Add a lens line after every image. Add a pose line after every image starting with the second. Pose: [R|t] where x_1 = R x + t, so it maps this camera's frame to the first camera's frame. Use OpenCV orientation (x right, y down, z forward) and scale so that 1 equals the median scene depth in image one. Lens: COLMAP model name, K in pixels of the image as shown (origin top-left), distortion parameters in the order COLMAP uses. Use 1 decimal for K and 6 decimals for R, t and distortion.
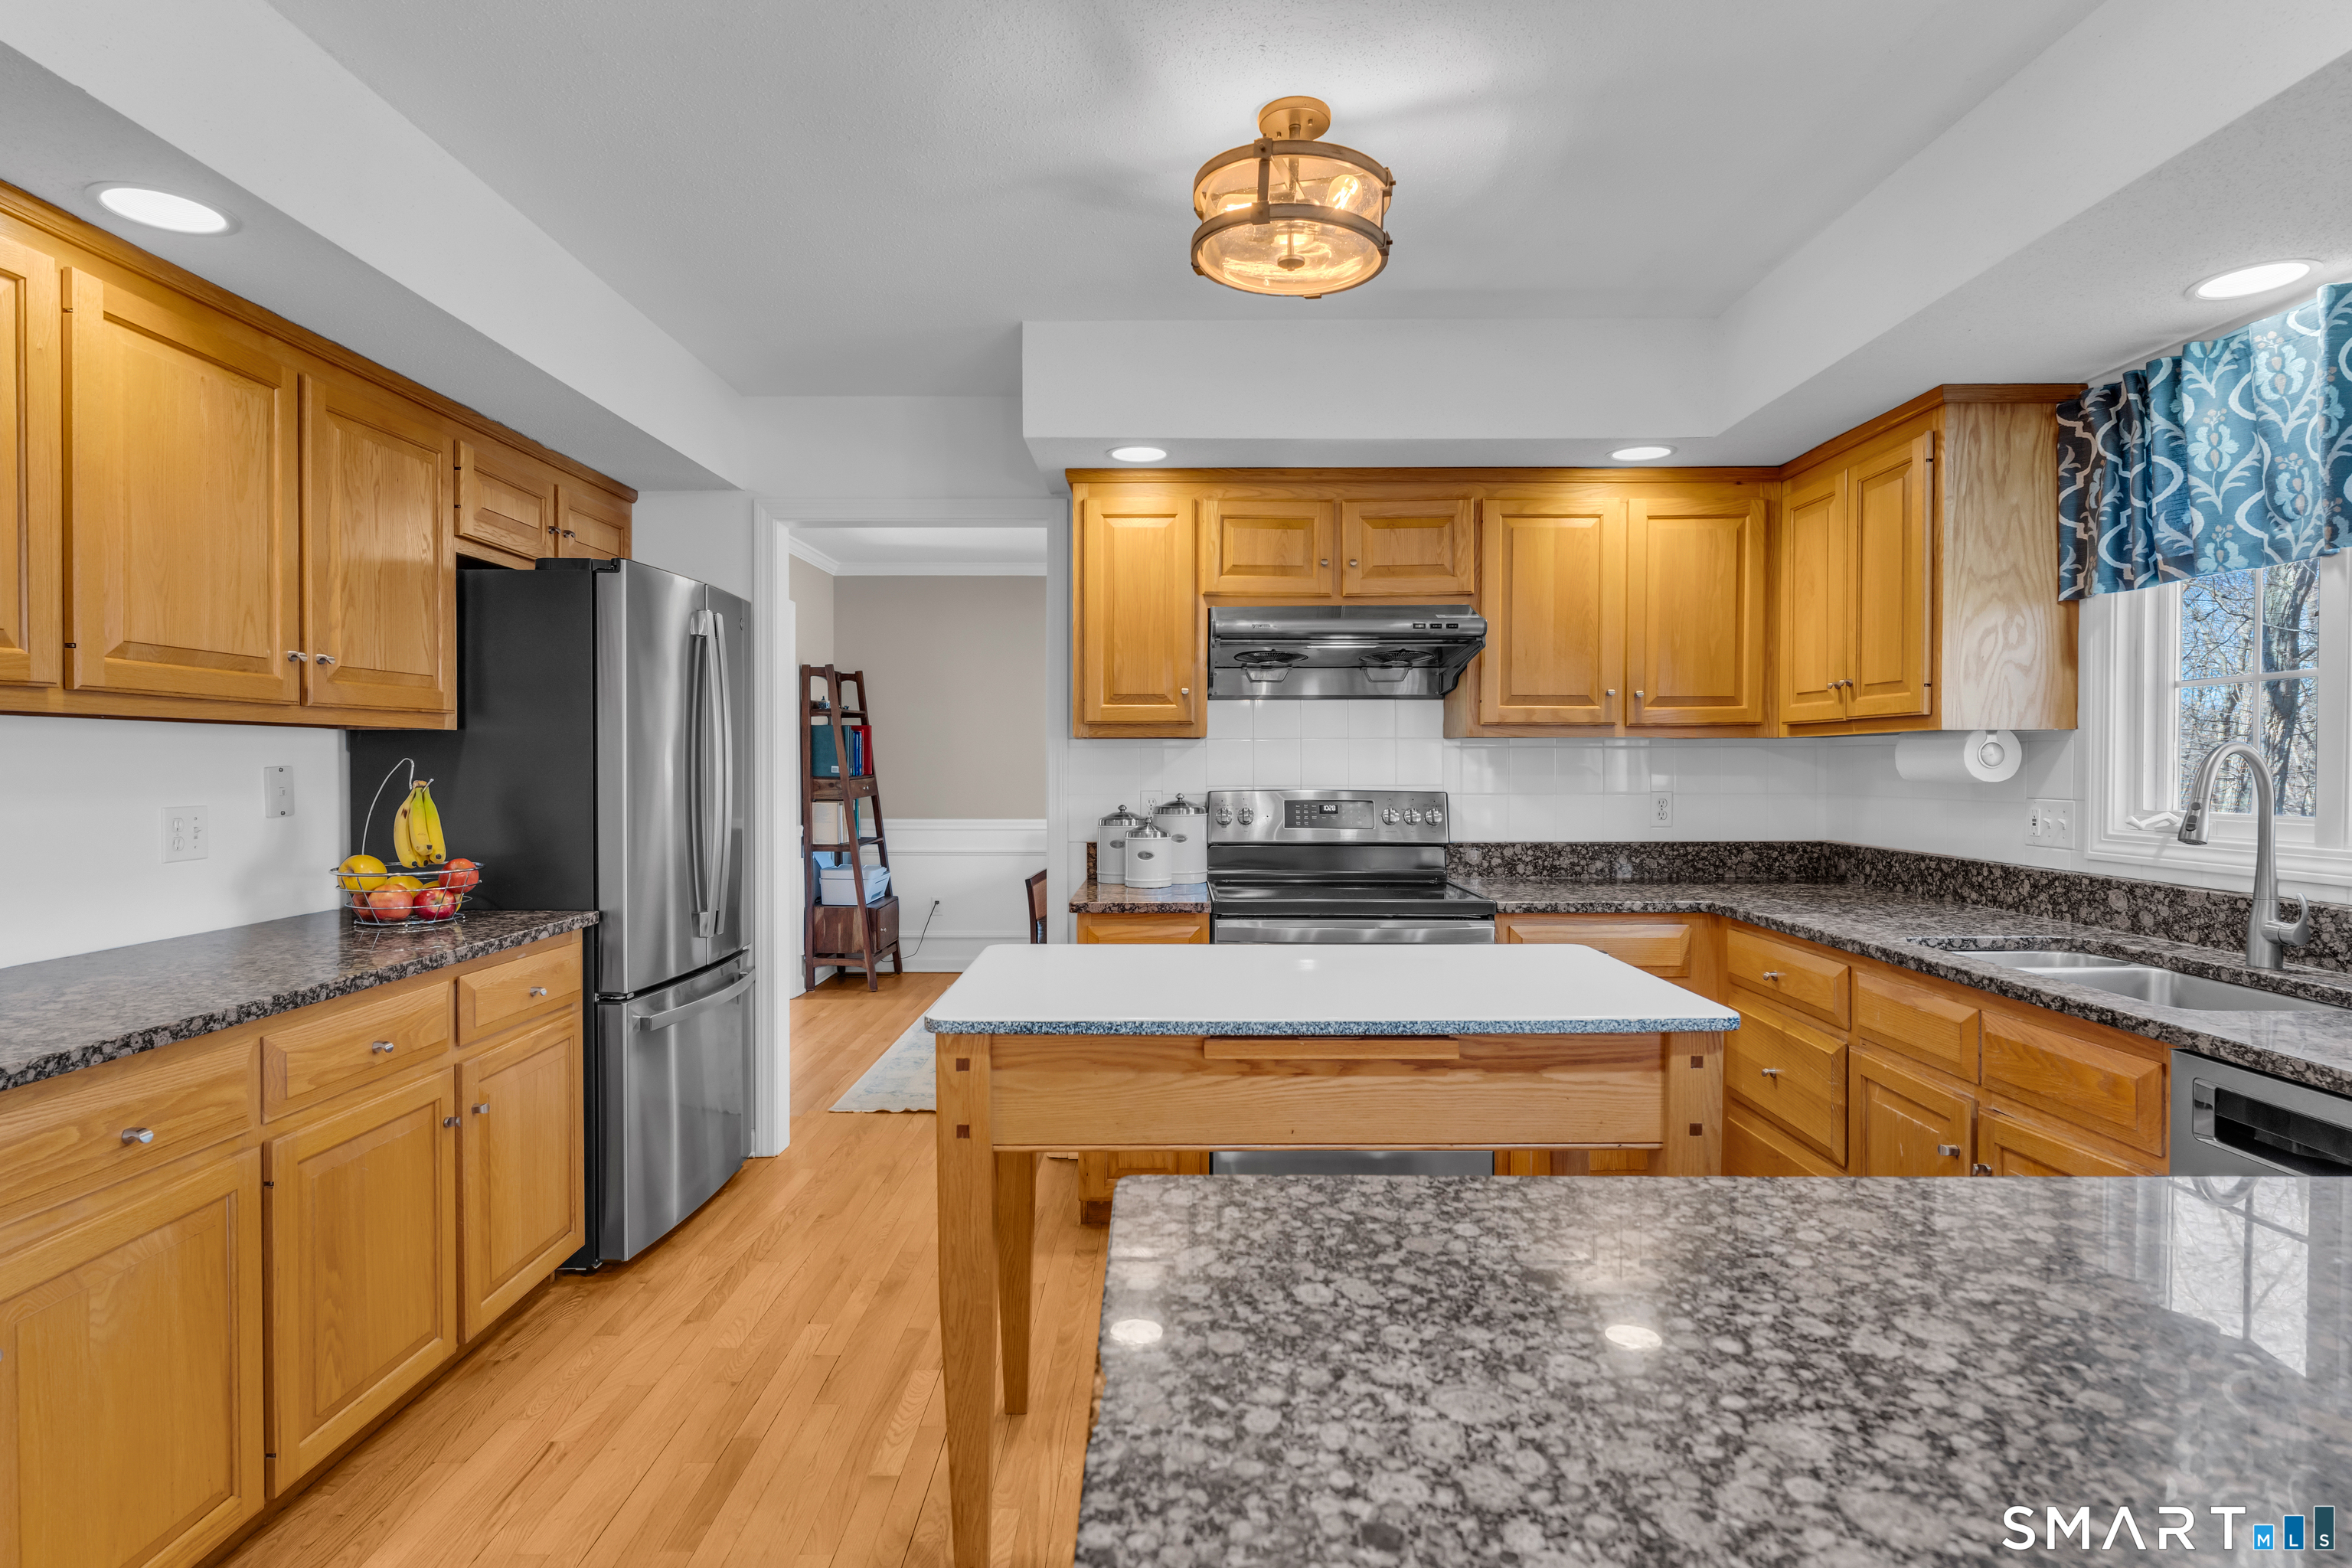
lens RADIAL K [[1195.5, 0, 1170.6], [0, 1195.5, 783.4], [0, 0, 1]] dist [-0.005623, 0.000553]
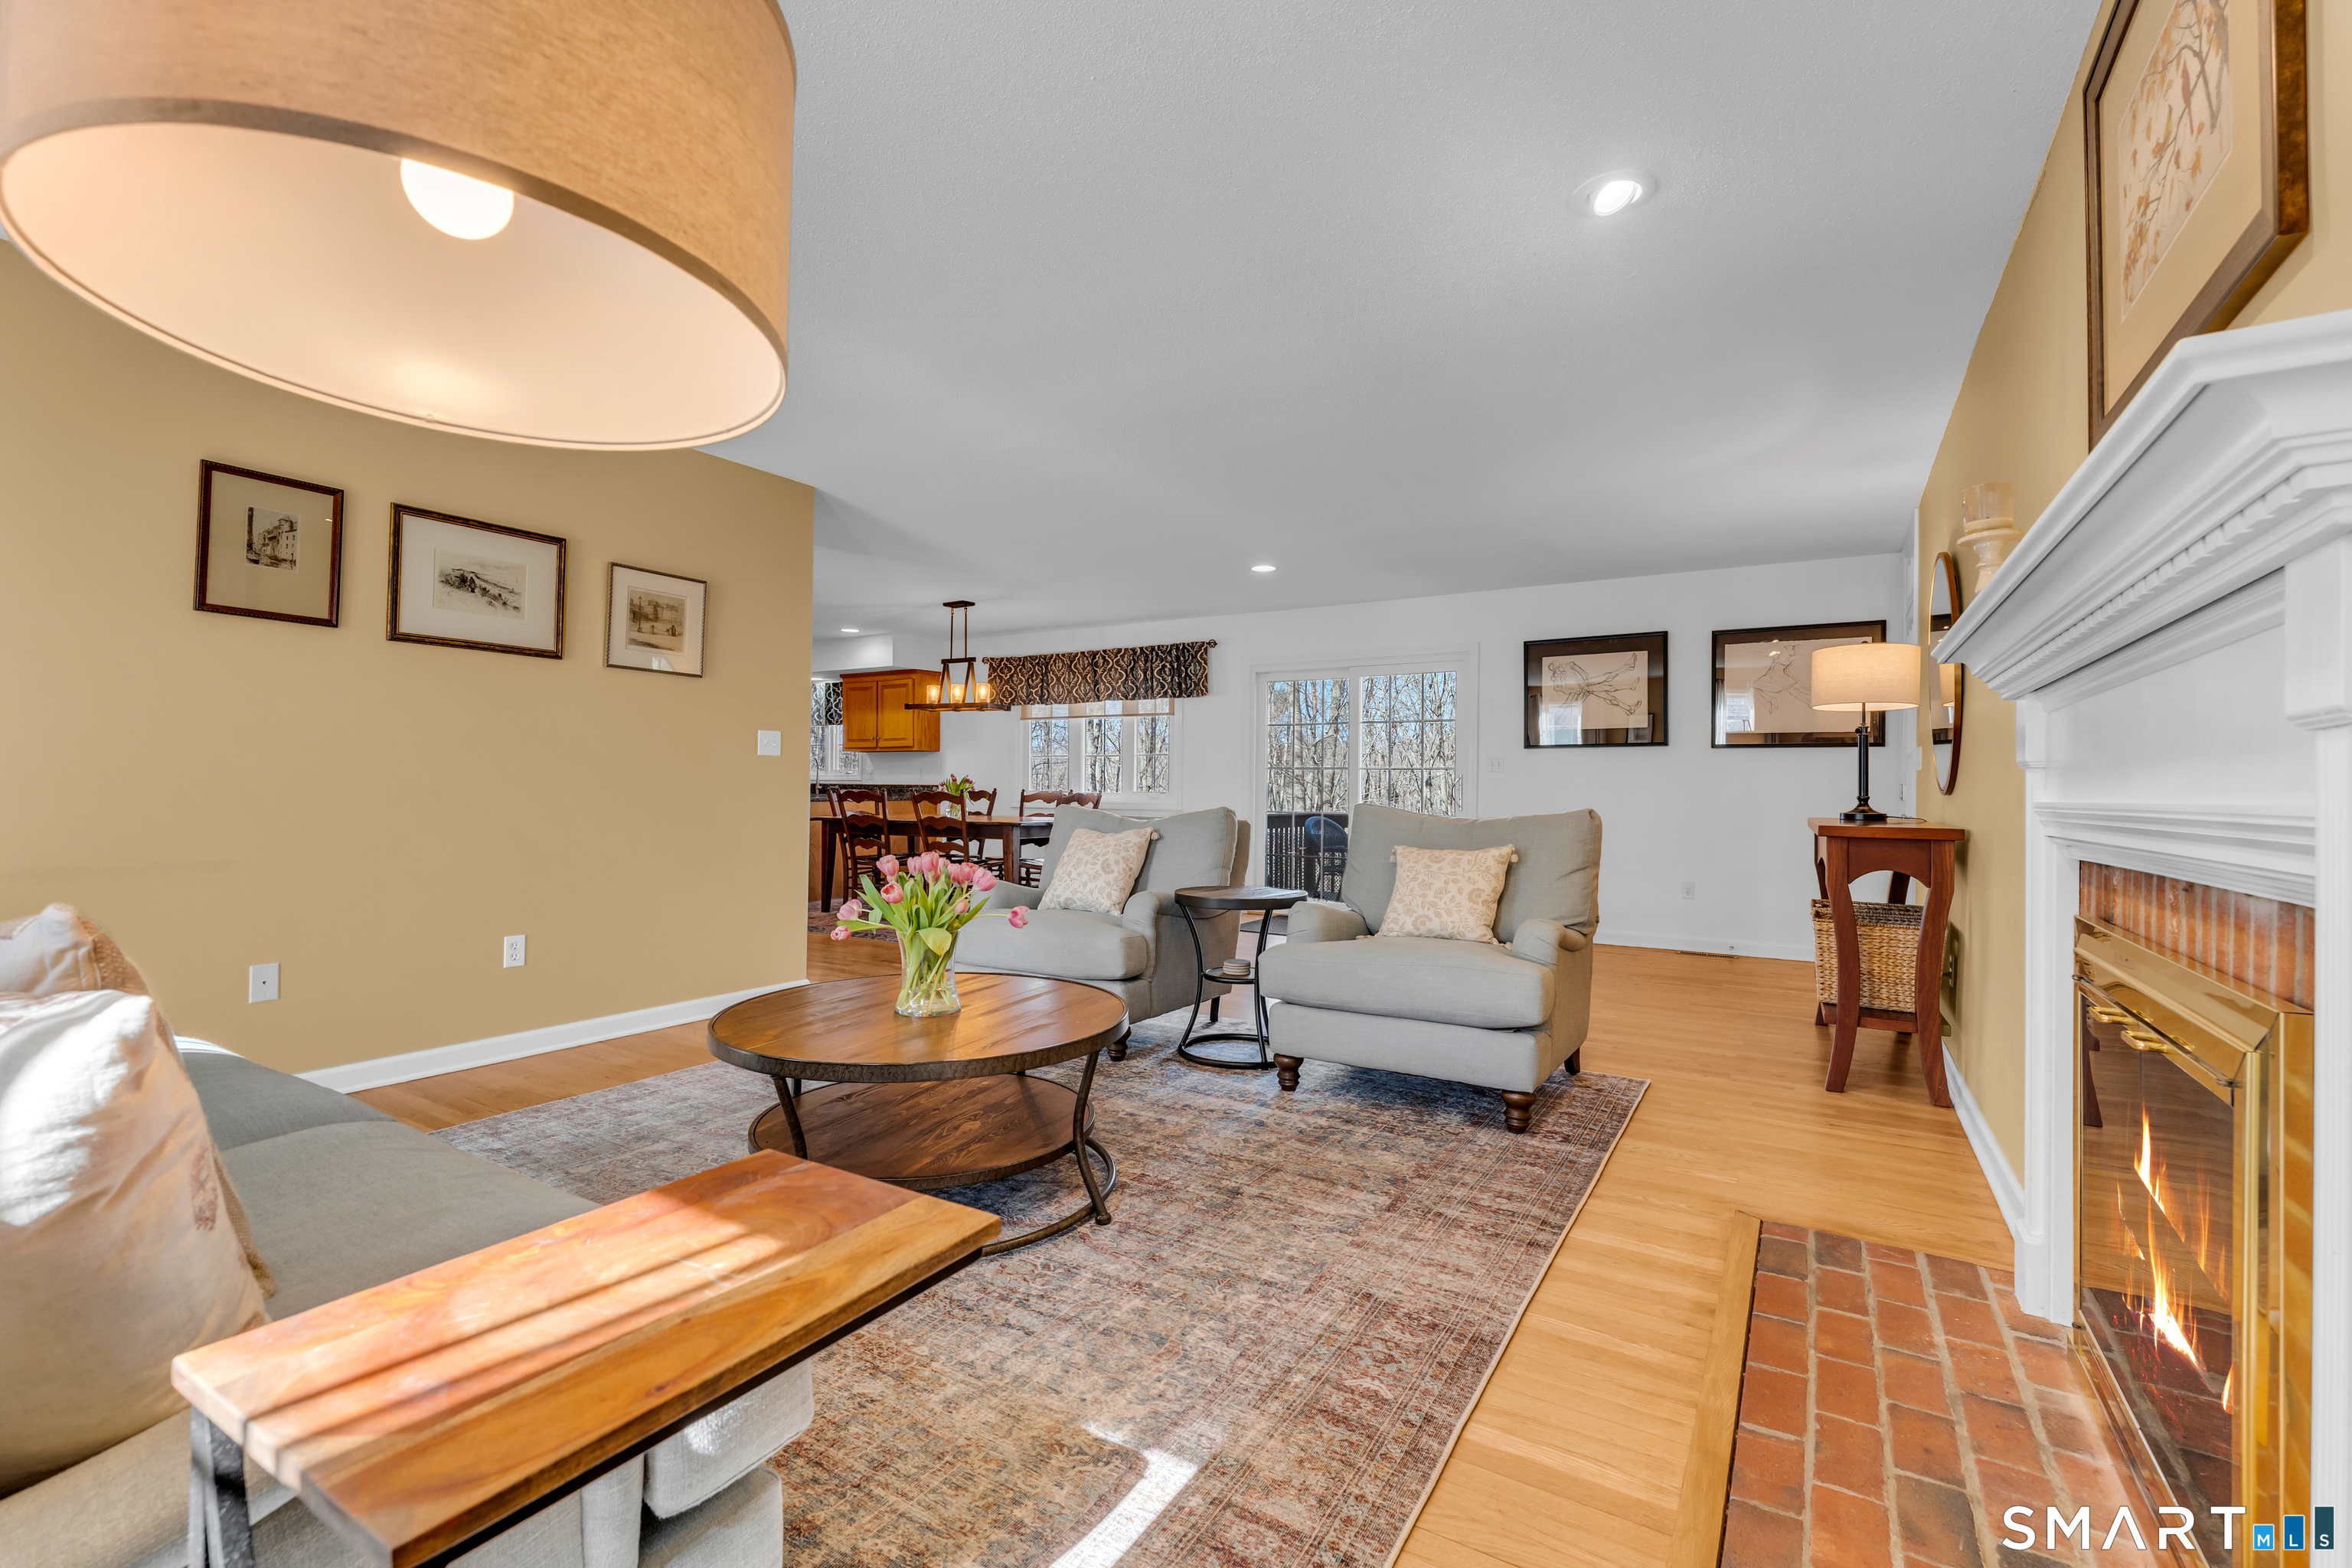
lens RADIAL K [[1021.7, 0, 1176.5], [0, 1021.7, 776.6], [0, 0, 1]] dist [0.001971, 0.000481]
pose [[0.526150, 0.011376, 0.850316, -1.659616], [0.006535, 0.999827, -0.017420, 0.112079], [-0.850367, 0.014722, 0.525984, -2.152869]]
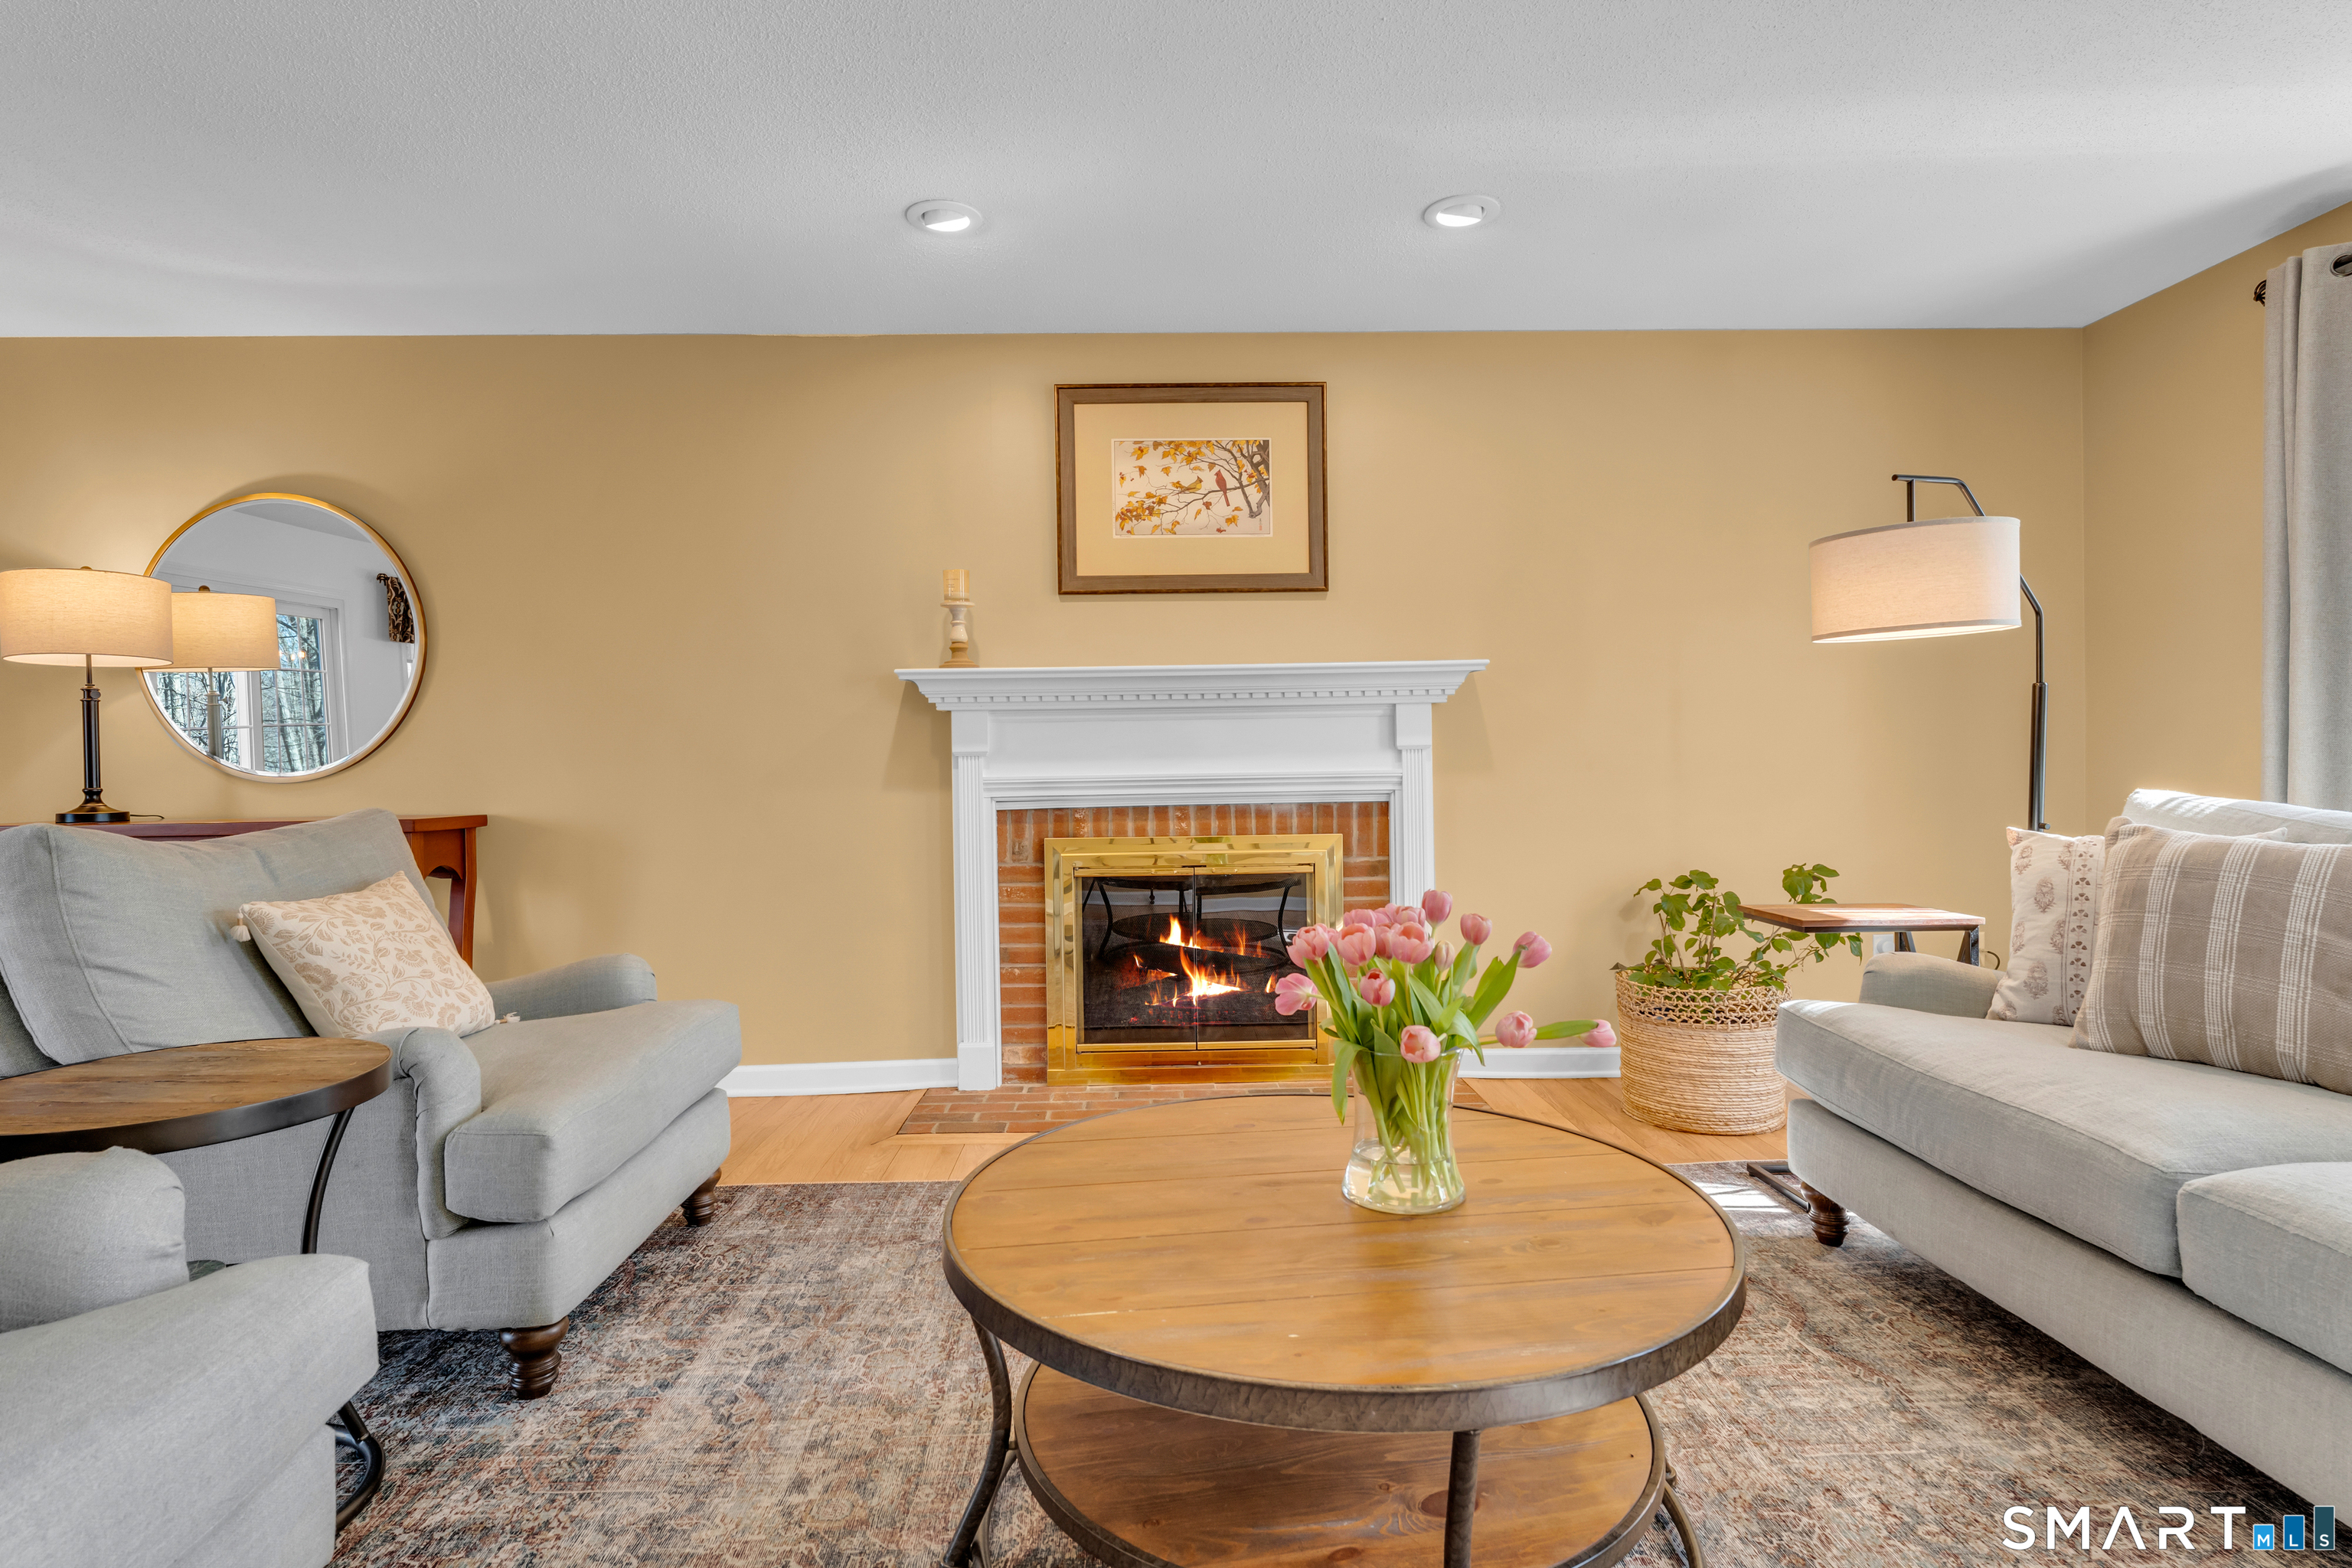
lens RADIAL K [[1195.5, 0, 1173.7], [0, 1195.5, 785.0], [0, 0, 1]] dist [-0.005623, 0.000553]
pose [[-0.999446, 0.010325, -0.031642, -0.997917], [0.009353, 0.999484, 0.030724, 0.092996], [0.031943, 0.030411, -0.999027, -1.071144]]
